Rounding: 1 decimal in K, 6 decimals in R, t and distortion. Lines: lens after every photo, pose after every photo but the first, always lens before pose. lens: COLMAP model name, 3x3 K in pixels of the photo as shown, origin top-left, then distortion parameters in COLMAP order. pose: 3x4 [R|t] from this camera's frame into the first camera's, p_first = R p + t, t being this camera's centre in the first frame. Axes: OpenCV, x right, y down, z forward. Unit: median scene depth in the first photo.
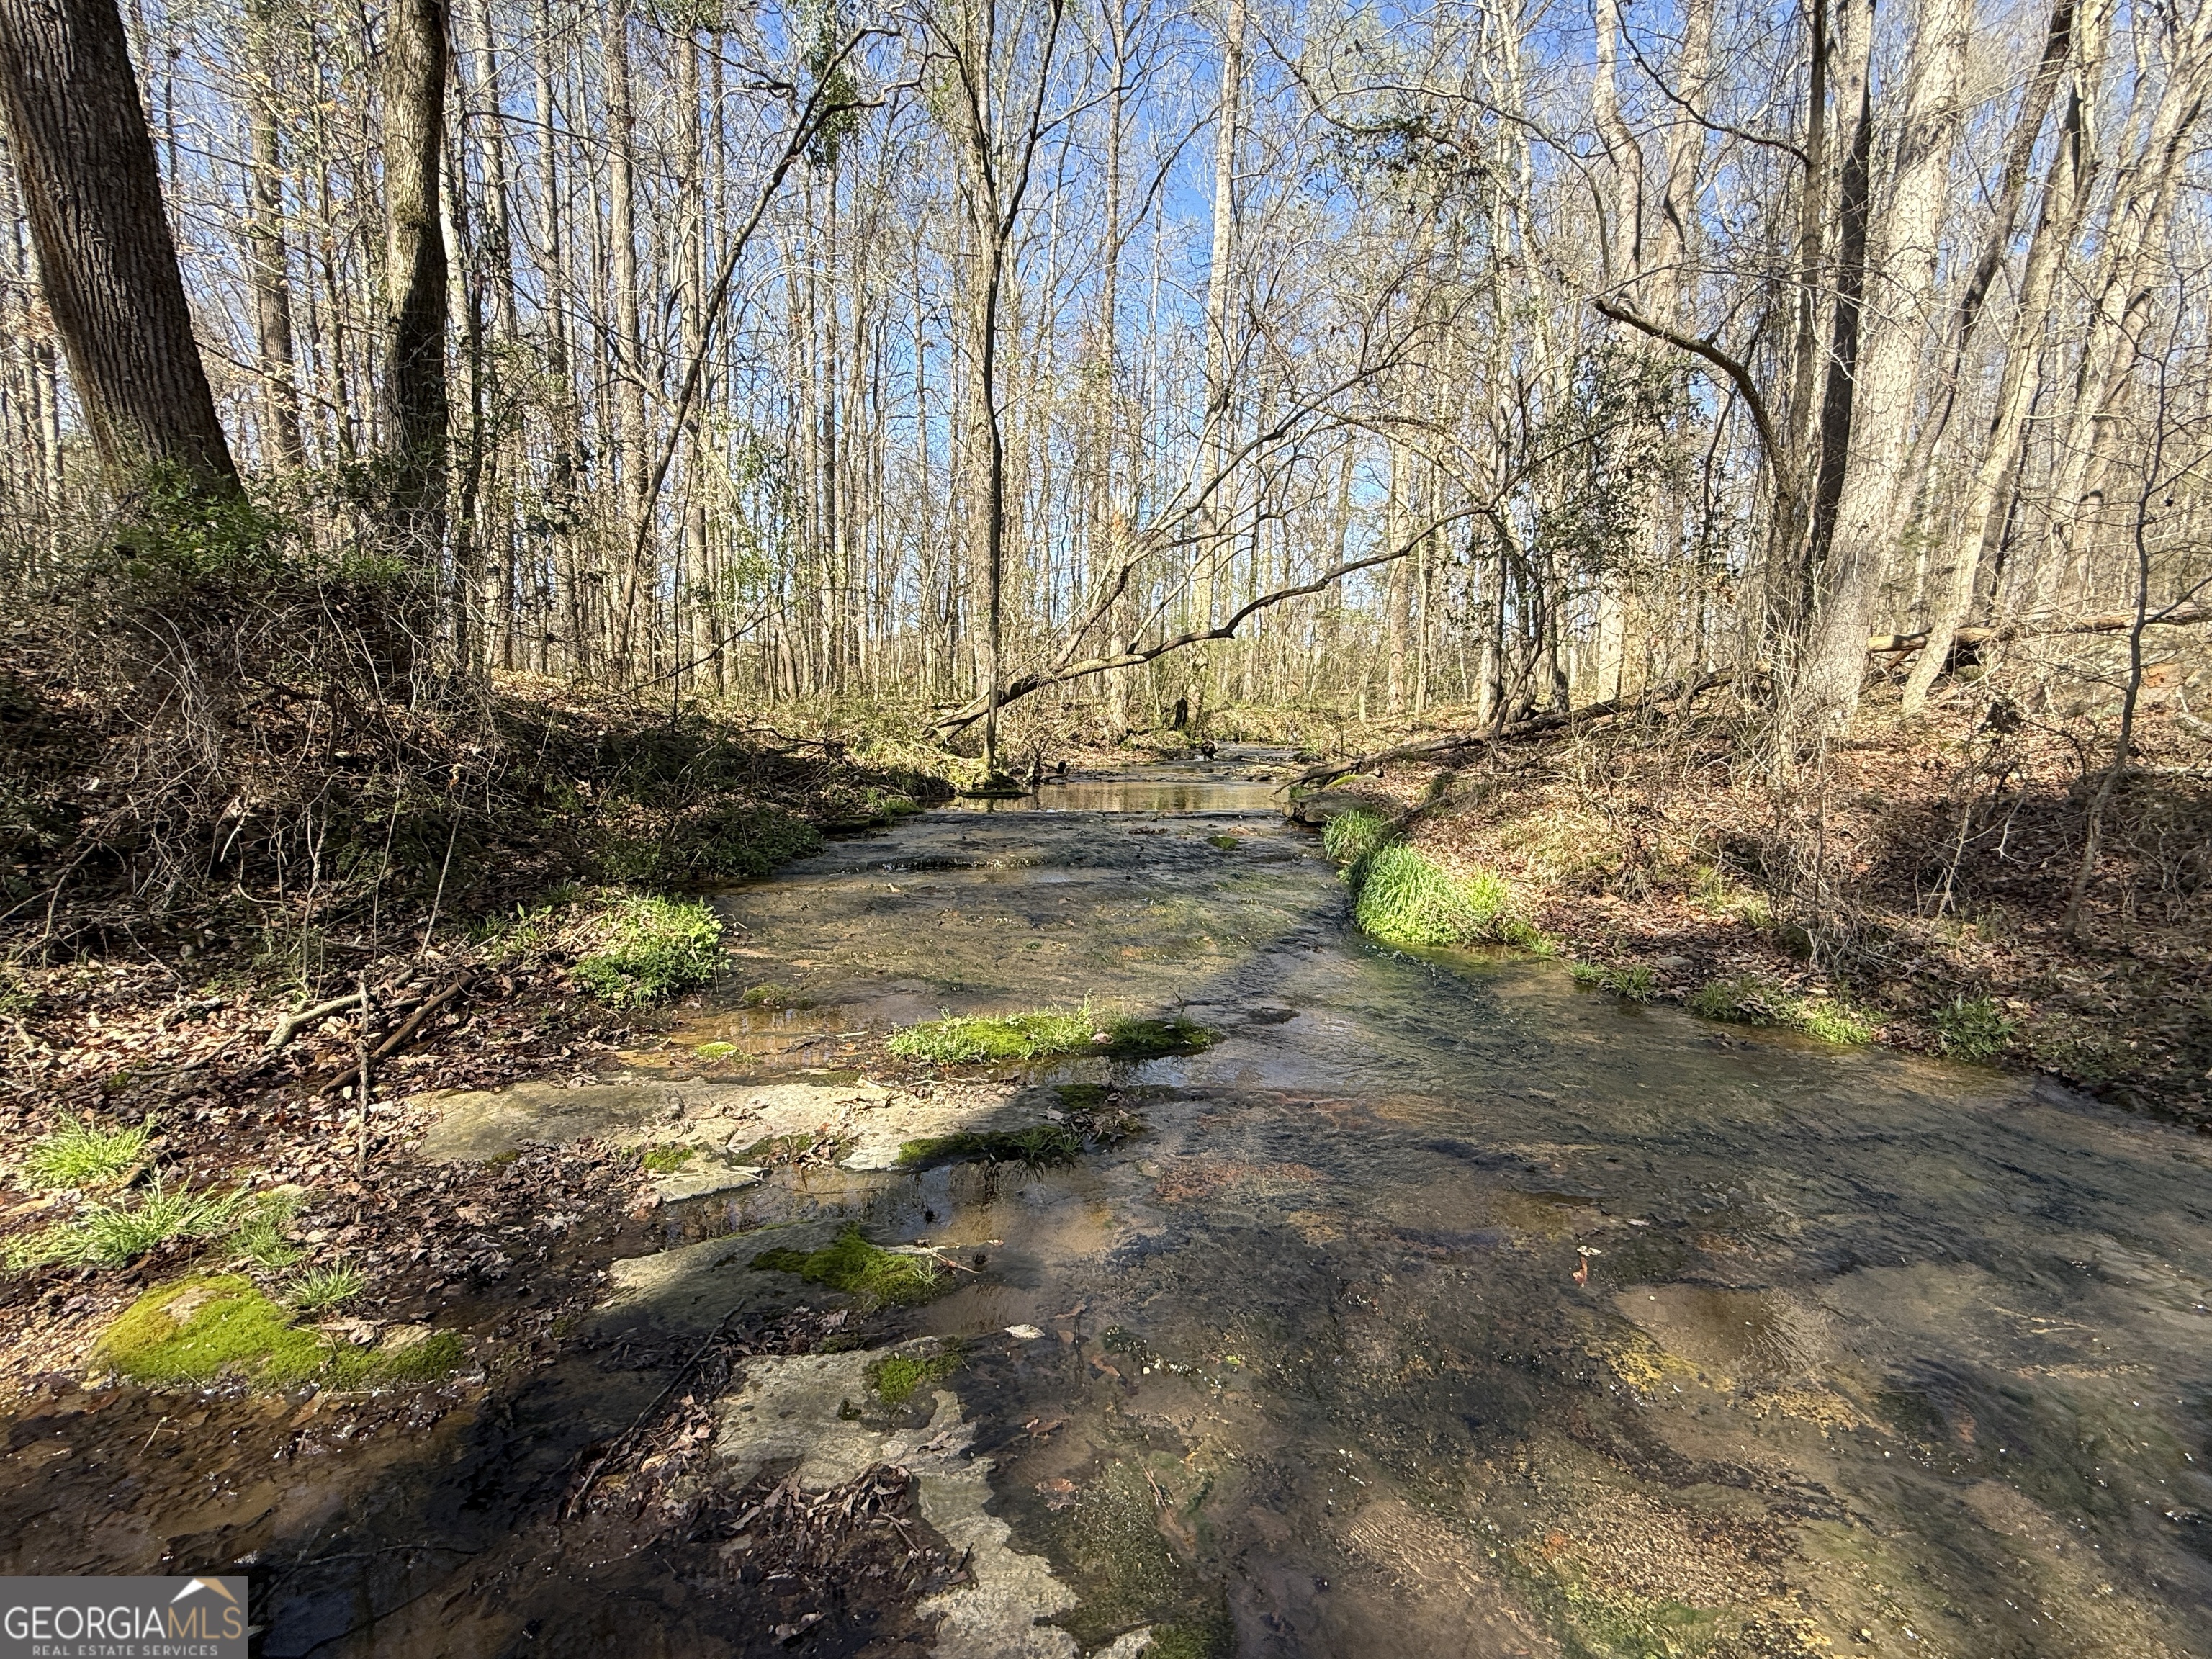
lens RADIAL K [[1007.3, 0, 1105.1], [0, 1007.3, 837.0], [0, 0, 1]] dist [0.000527, -0.000693]
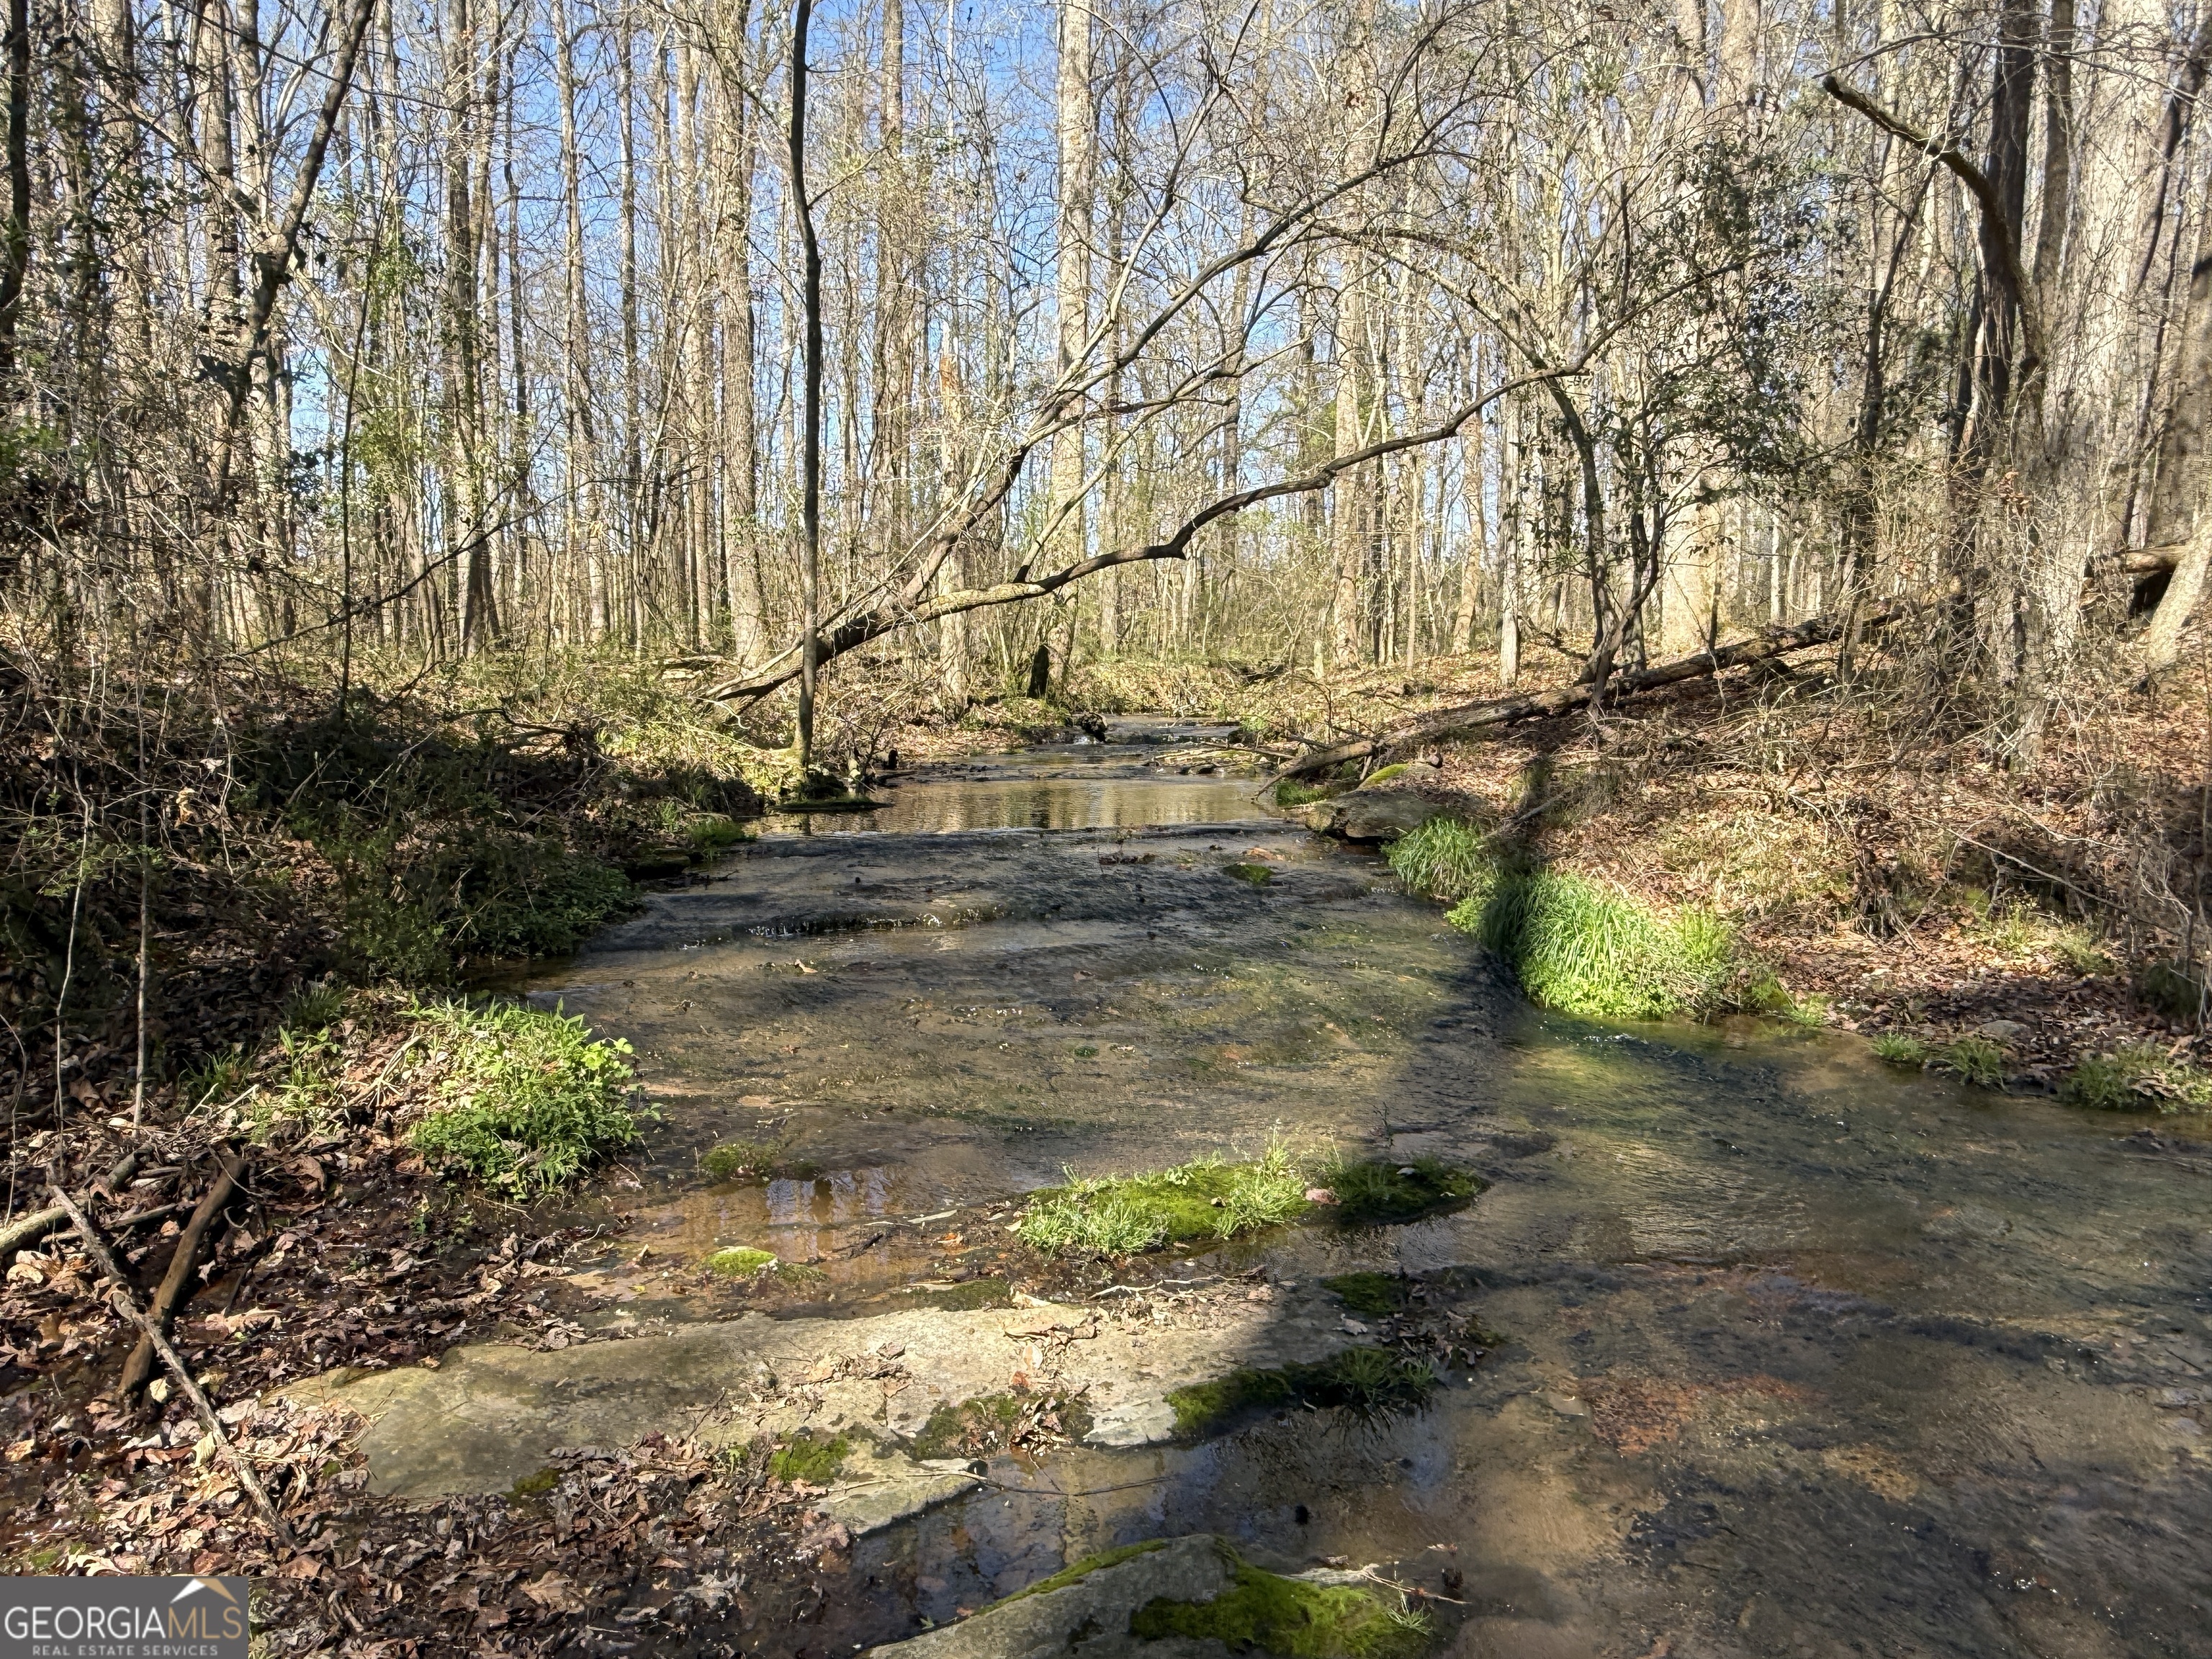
lens RADIAL K [[1554.7, 0, 1103.3], [0, 1554.7, 826.6], [0, 0, 1]] dist [0.013331, -0.018652]
pose [[0.986297, -0.027450, 0.162677, -0.202873], [0.030841, 0.999356, -0.018356, -0.013329], [-0.162069, 0.023122, 0.986509, 0.034801]]
